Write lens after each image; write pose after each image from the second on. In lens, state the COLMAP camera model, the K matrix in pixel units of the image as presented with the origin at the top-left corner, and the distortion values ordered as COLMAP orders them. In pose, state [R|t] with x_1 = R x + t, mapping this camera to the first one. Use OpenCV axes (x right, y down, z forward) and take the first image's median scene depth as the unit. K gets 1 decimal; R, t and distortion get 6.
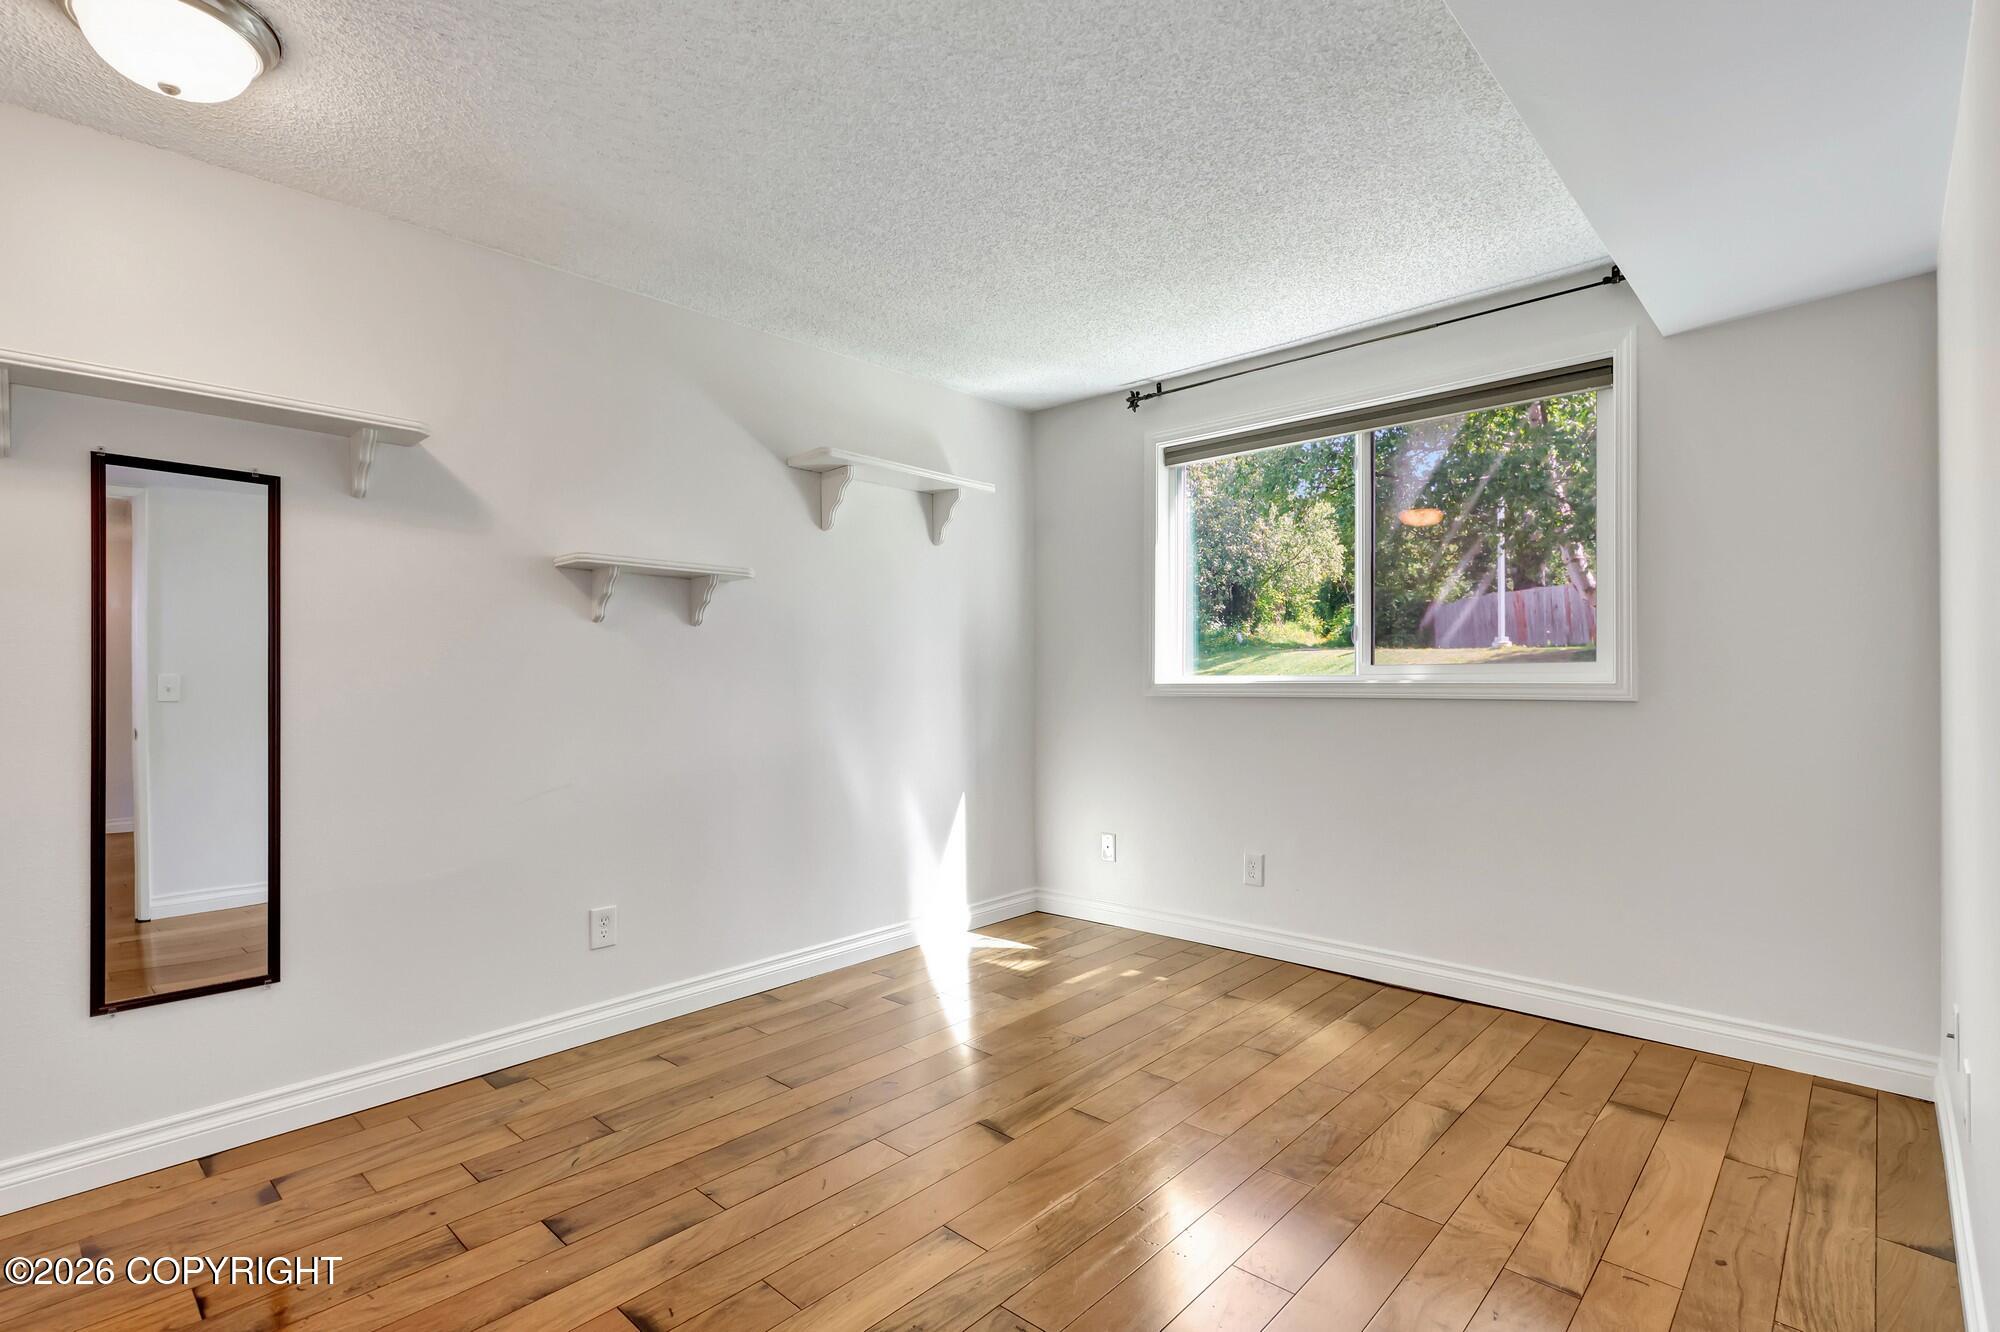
lens RADIAL K [[938.9, 0, 995.8], [0, 938.9, 680.5], [0, 0, 1]] dist [0.009835, -0.004279]
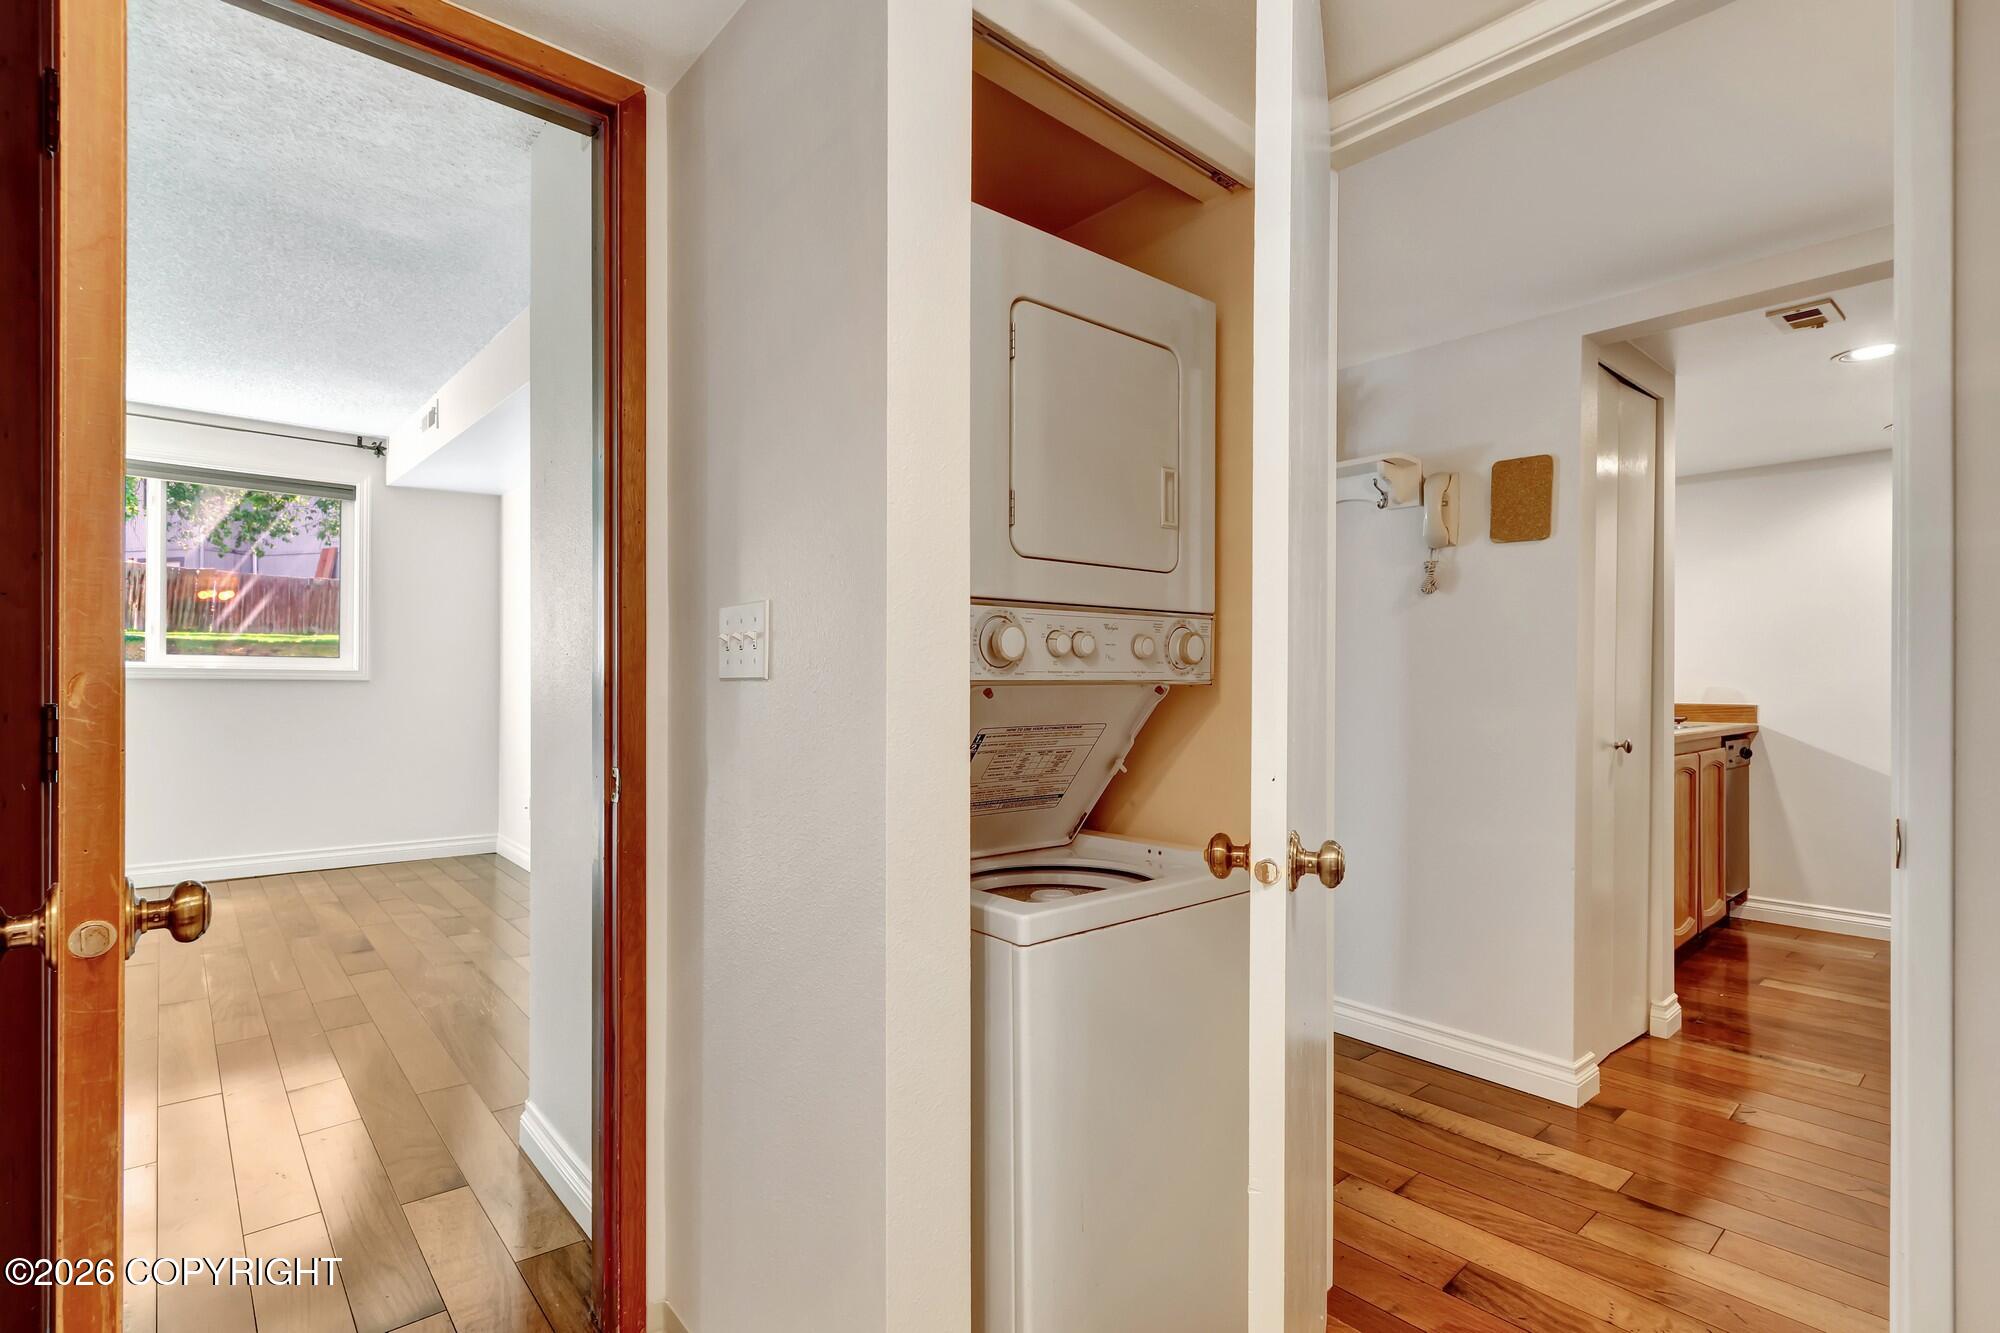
lens RADIAL K [[938.9, 0, 1002.6], [0, 938.9, 679.7], [0, 0, 1]] dist [0.009835, -0.004279]
pose [[0.091103, 0.000438, 0.995841, -1.457940], [-0.009682, 0.999953, 0.000446, 0.010928], [-0.995794, -0.009682, 0.091103, -0.543216]]
